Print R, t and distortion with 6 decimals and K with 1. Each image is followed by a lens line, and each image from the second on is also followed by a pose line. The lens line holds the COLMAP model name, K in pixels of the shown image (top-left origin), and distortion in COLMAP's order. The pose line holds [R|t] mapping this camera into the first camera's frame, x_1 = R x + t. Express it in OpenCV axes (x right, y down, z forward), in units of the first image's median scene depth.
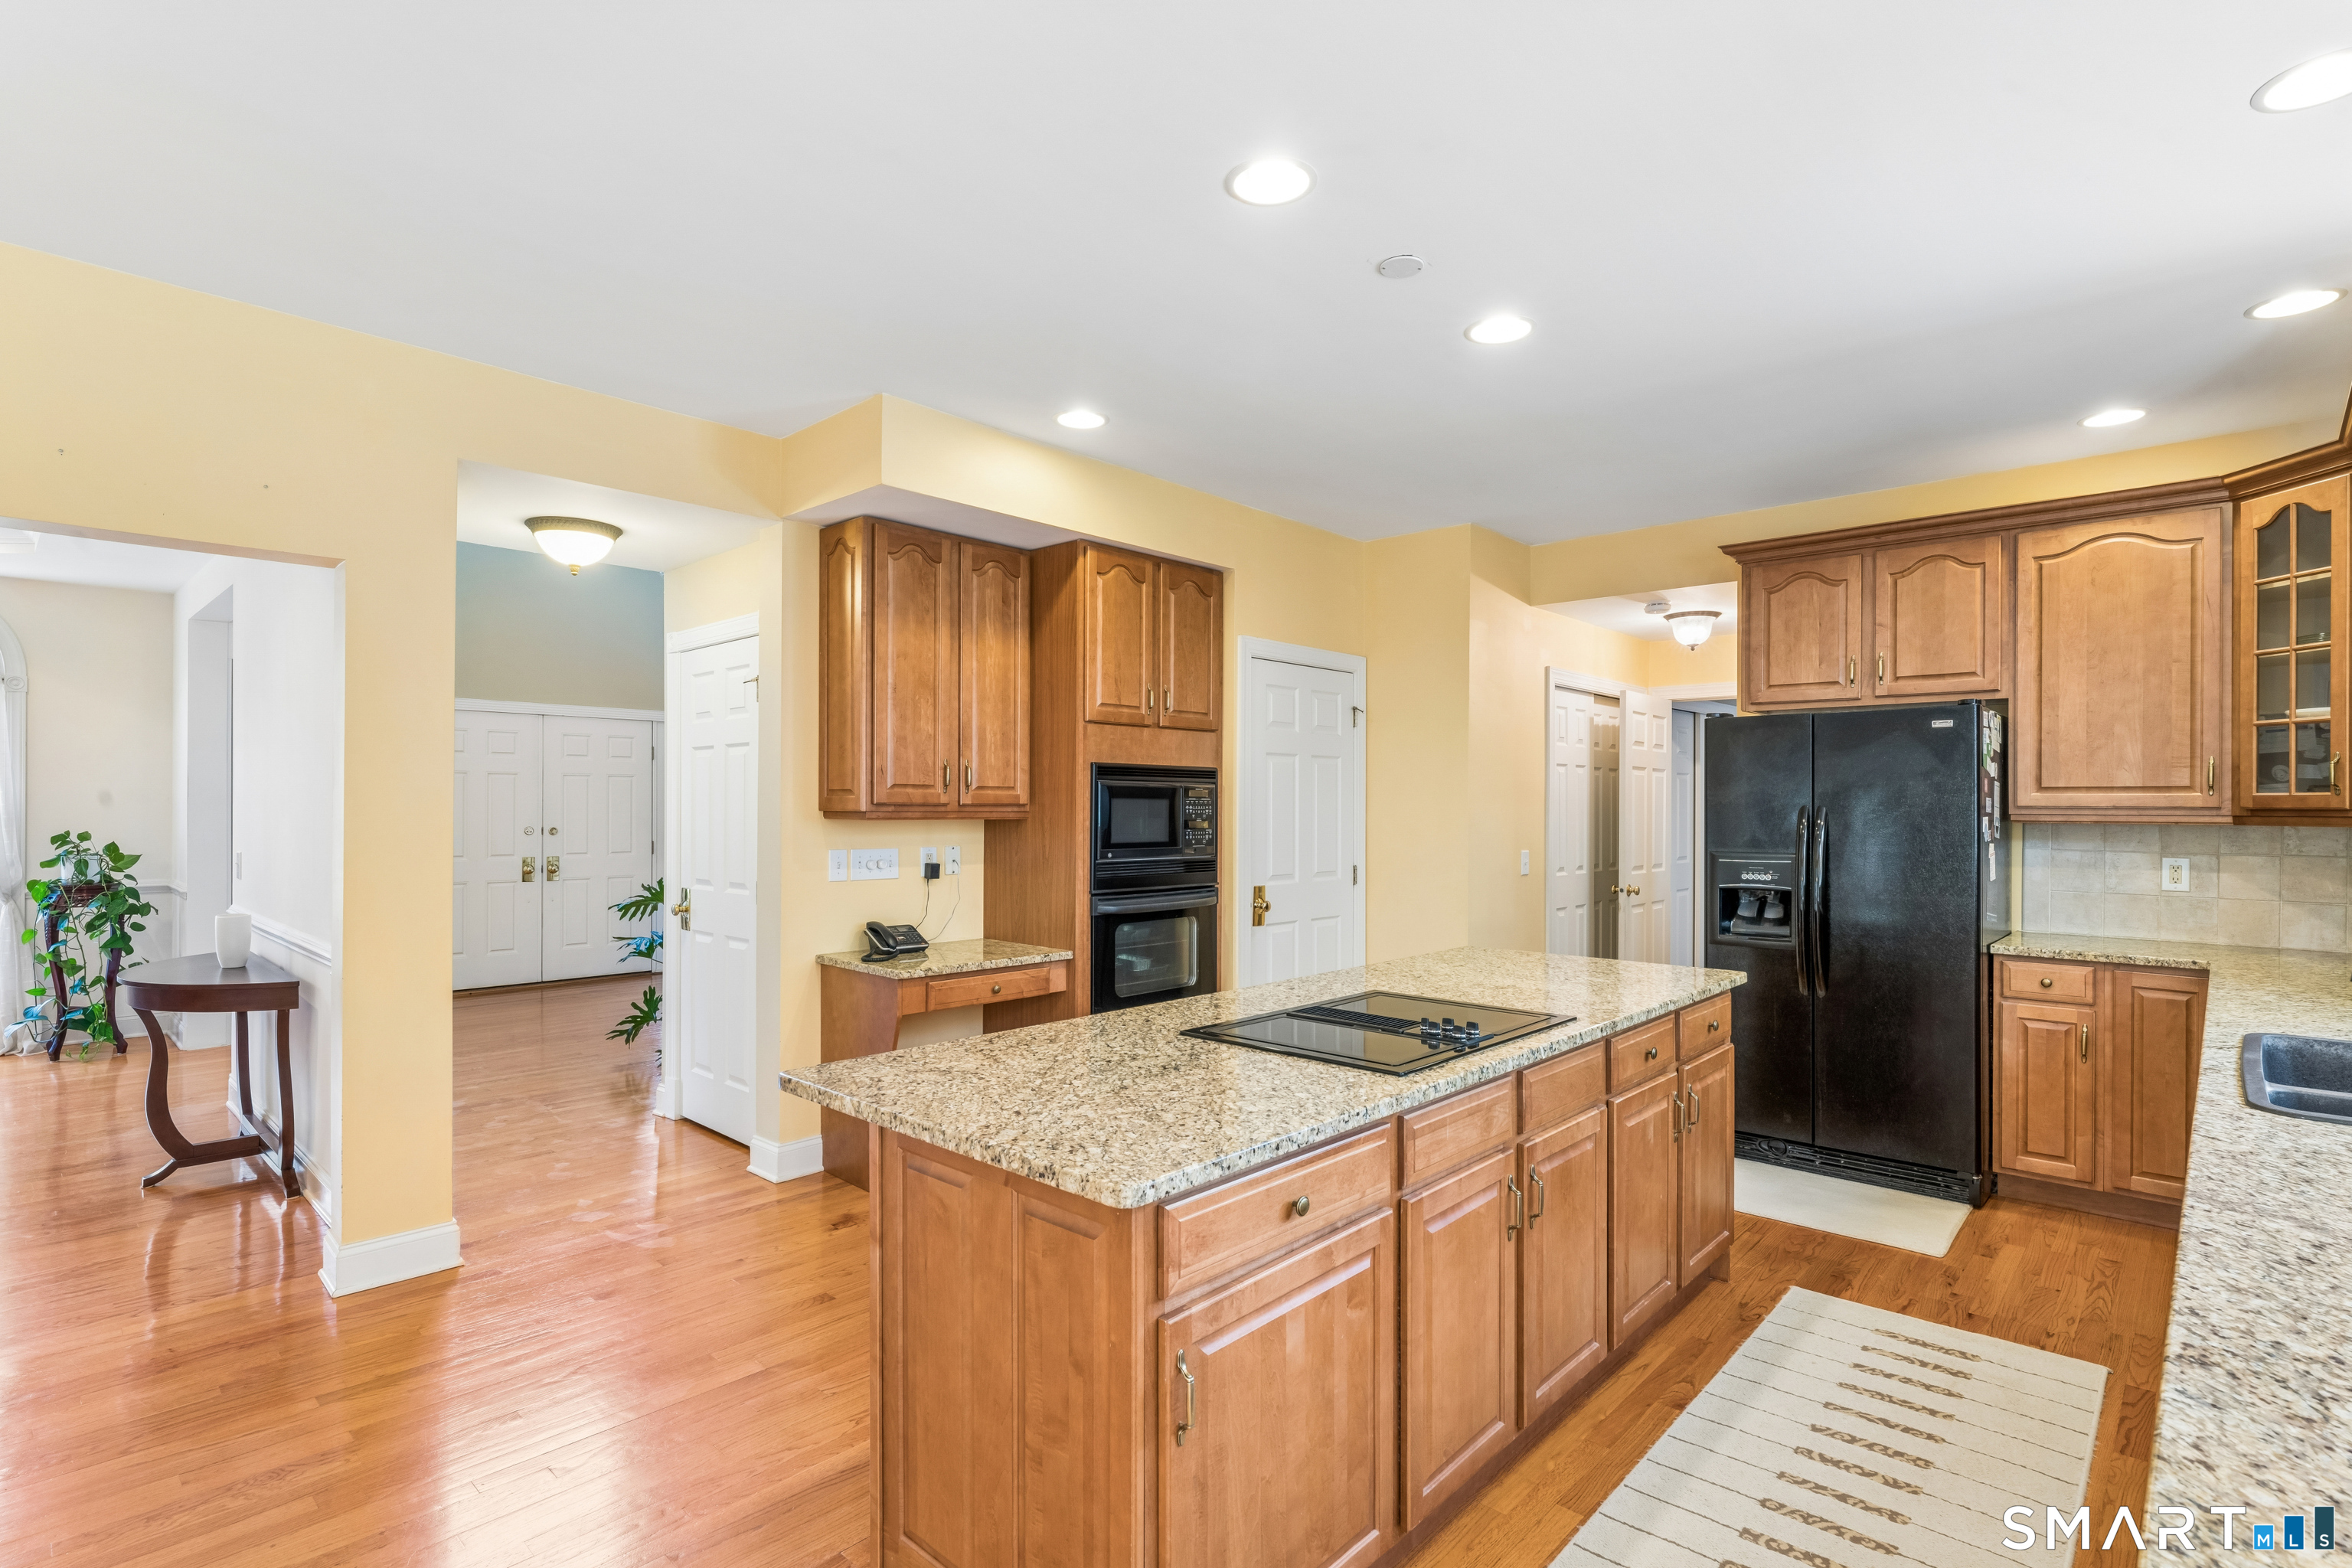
lens RADIAL K [[1144.2, 0, 1166.6], [0, 1144.2, 811.0], [0, 0, 1]] dist [-0.003734, 0.000120]
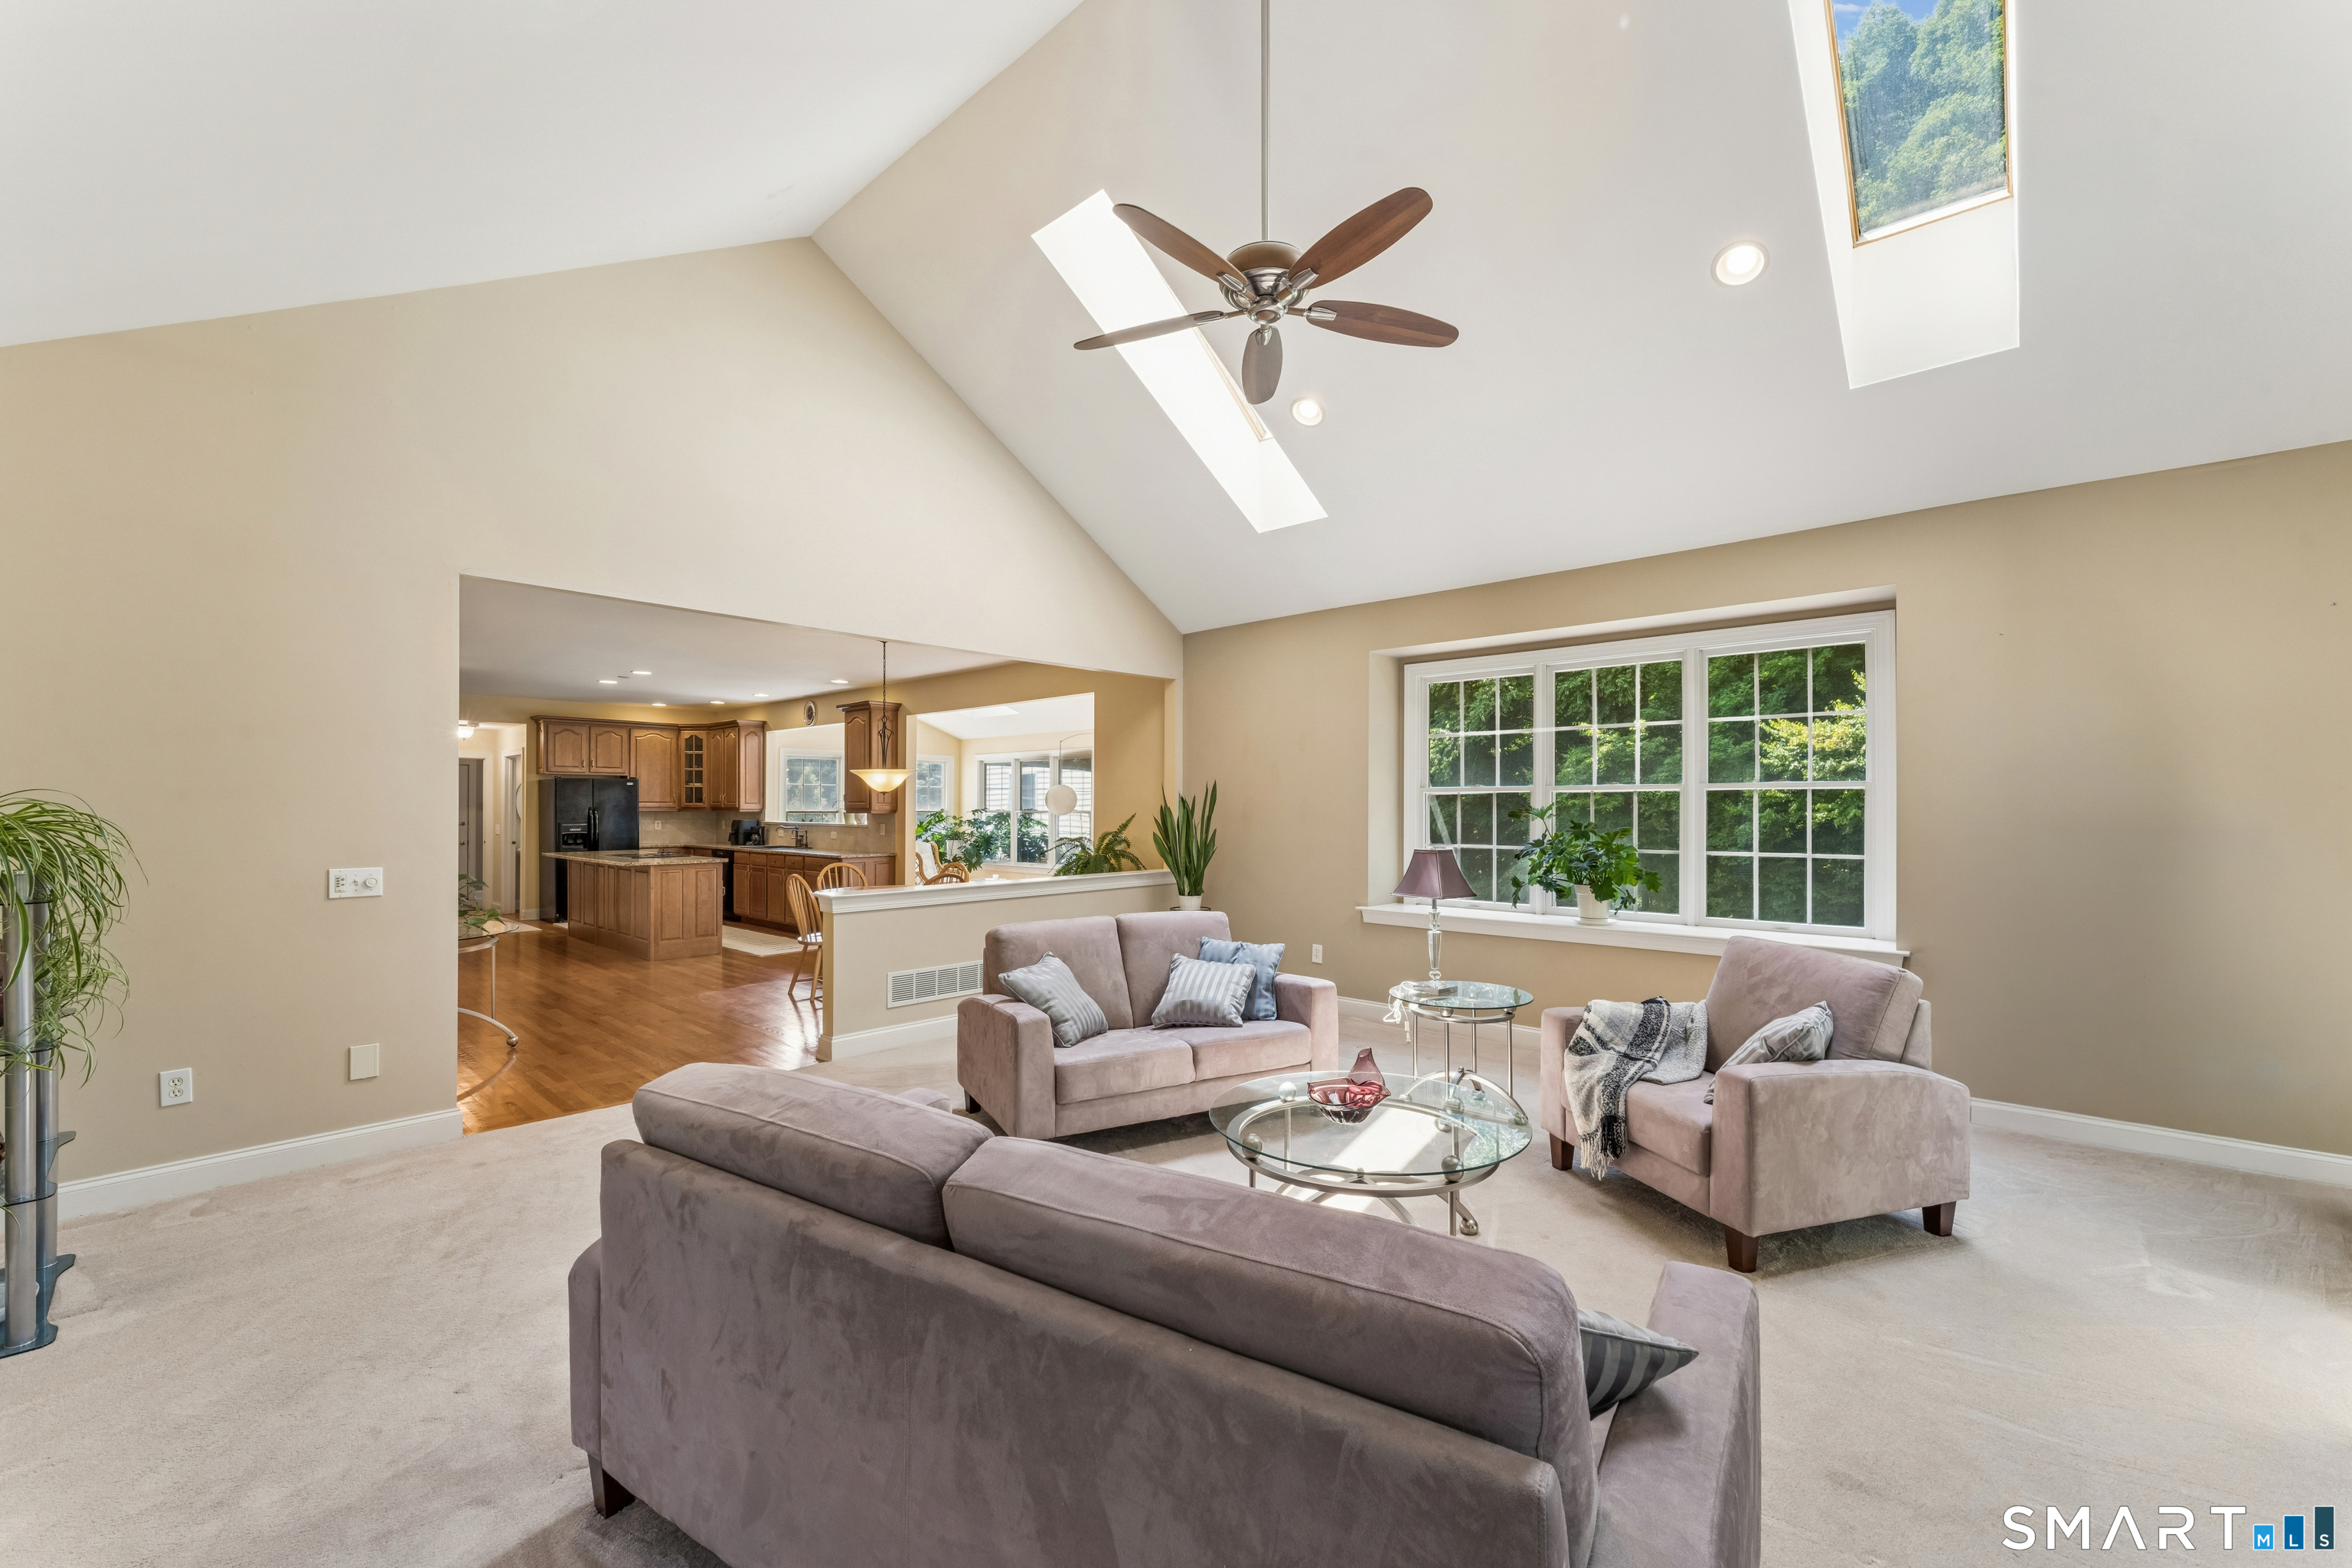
lens RADIAL K [[968.7, 0, 1188.3], [0, 968.7, 799.4], [0, 0, 1]] dist [-0.003439, -0.000340]
pose [[-0.004400, -0.002673, 0.999987, -2.201826], [0.002425, 0.999993, 0.002684, -0.031927], [-0.999987, 0.002437, -0.004393, -0.686846]]
